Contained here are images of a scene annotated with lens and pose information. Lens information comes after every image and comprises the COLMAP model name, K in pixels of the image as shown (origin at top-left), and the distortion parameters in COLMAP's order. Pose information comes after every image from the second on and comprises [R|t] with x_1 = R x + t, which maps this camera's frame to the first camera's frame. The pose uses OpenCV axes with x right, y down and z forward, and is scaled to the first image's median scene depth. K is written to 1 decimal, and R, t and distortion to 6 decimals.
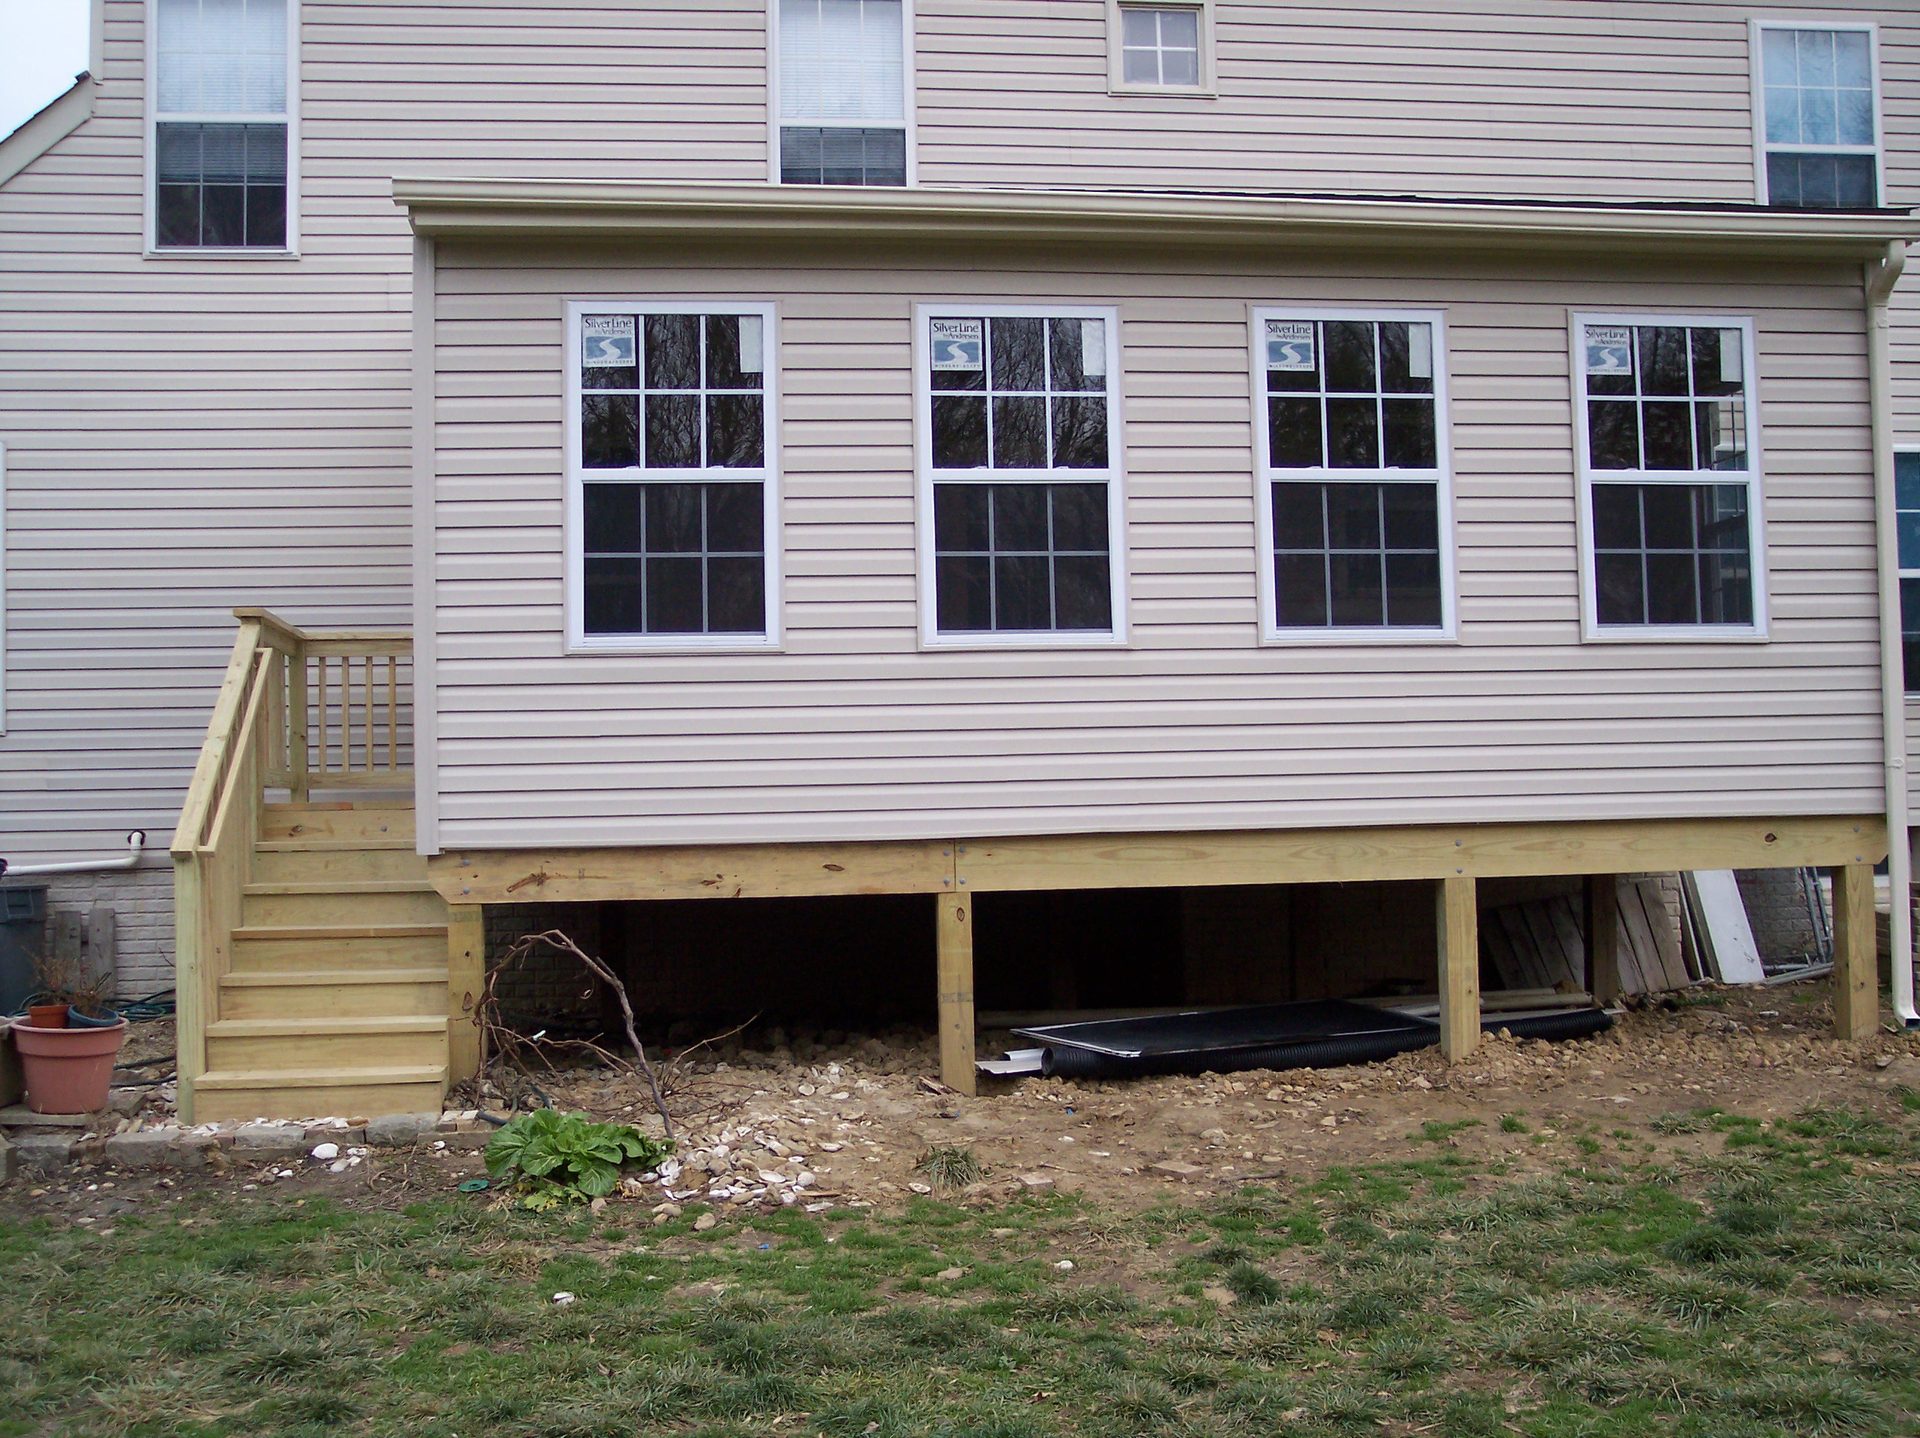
lens RADIAL K [[1130.4, 0, 960.4], [0, 1130.4, 727.9], [0, 0, 1]] dist [-0.015491, -0.001244]
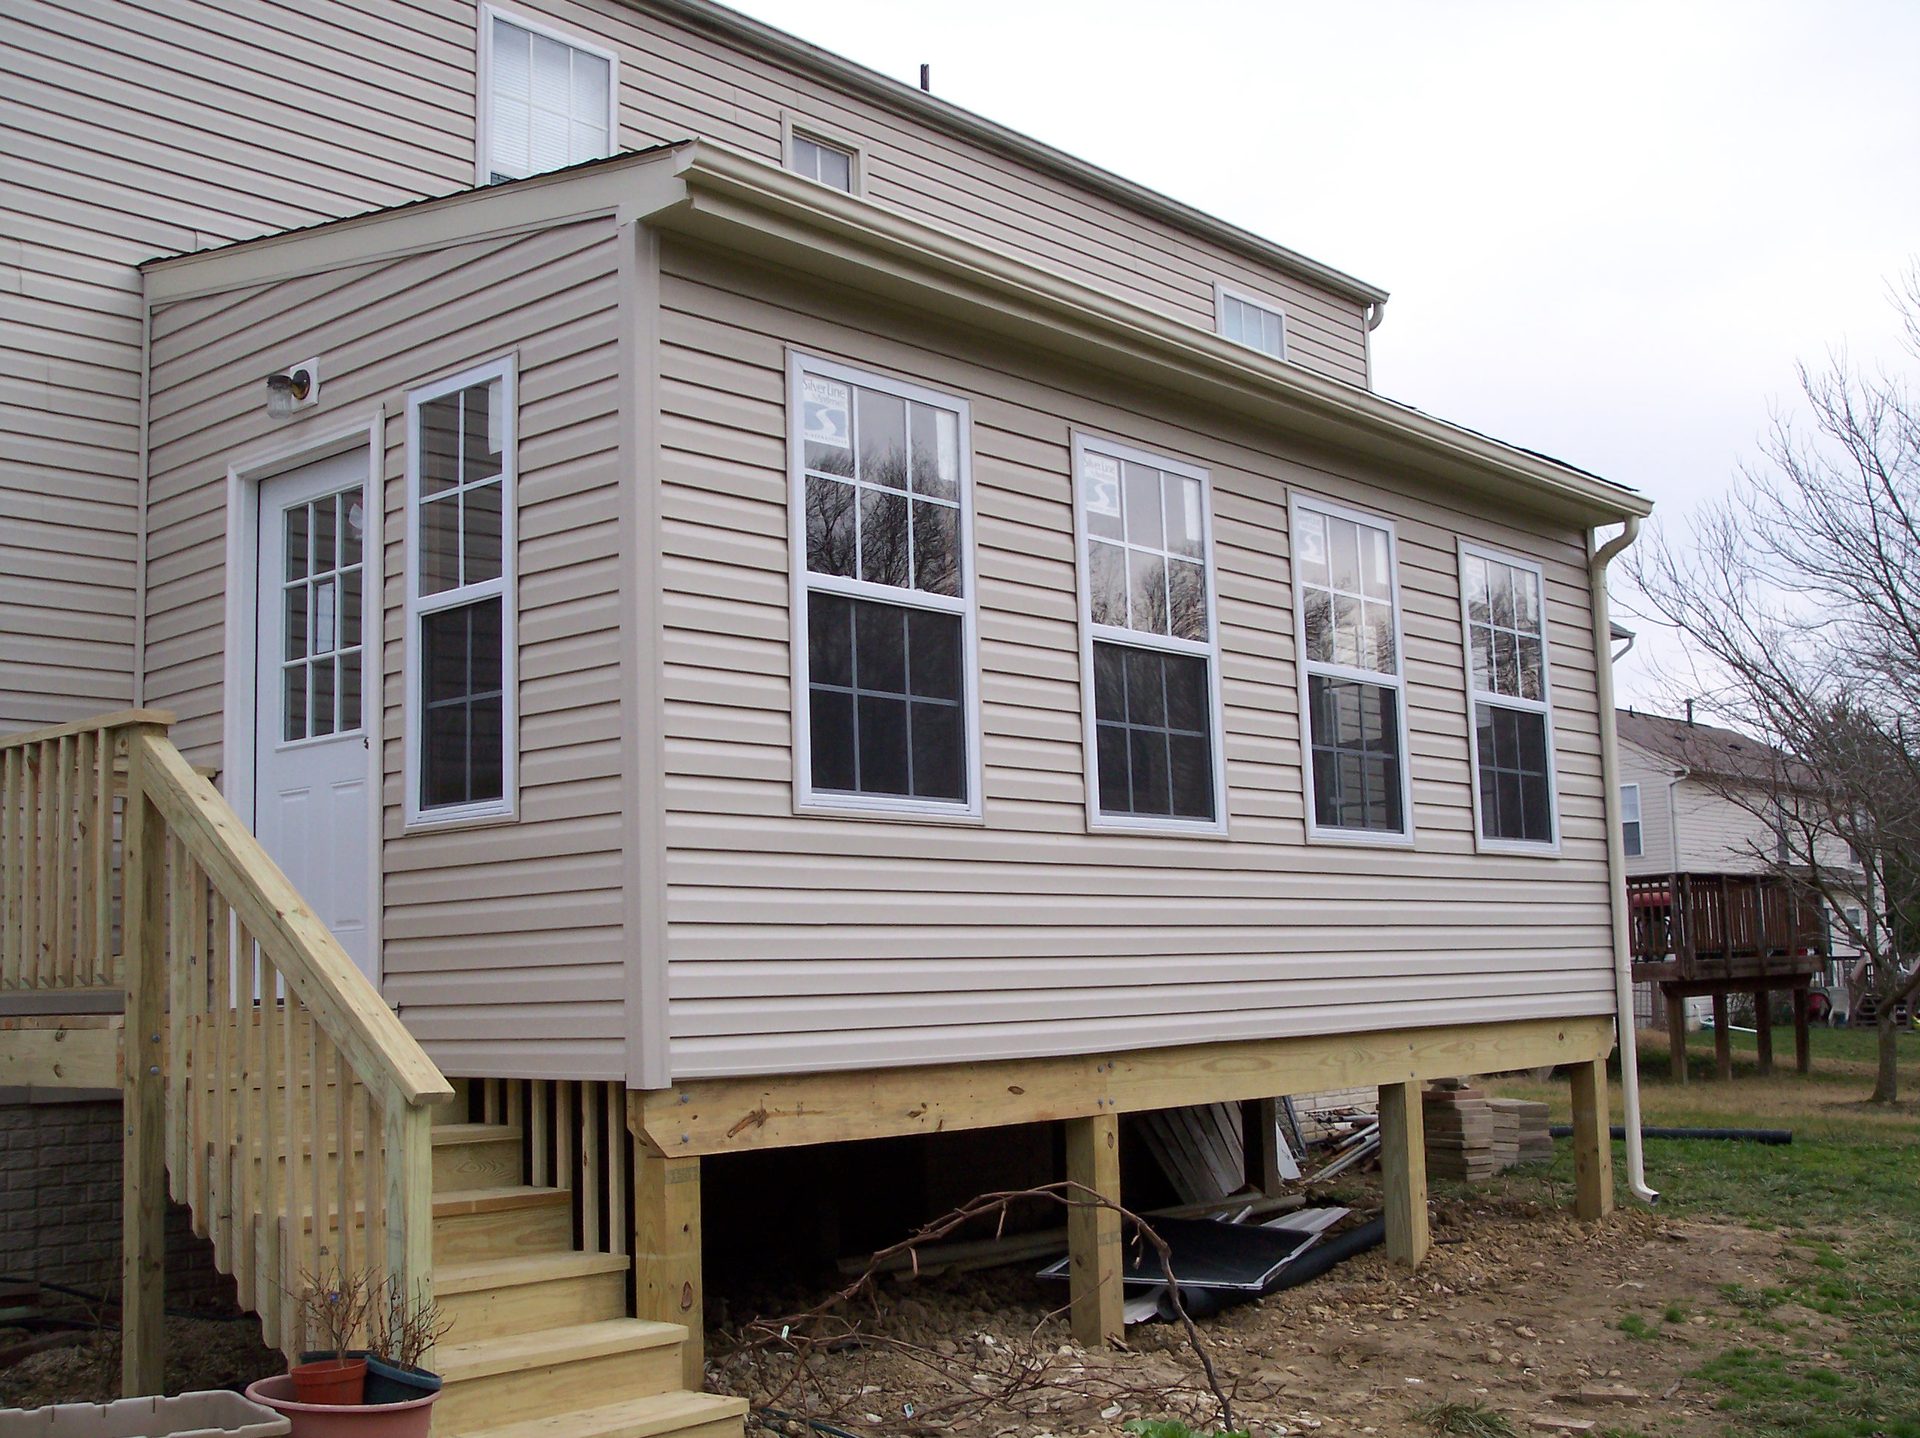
lens RADIAL K [[2137.0, 0, 960.0], [0, 2137.0, 720.3], [0, 0, 1]] dist [-0.021020, 0.000000]
pose [[0.708672, 0.086929, 0.700162, -1.245729], [-0.017743, 0.994263, -0.105485, 0.020600], [-0.705315, 0.062331, 0.706149, -0.086312]]
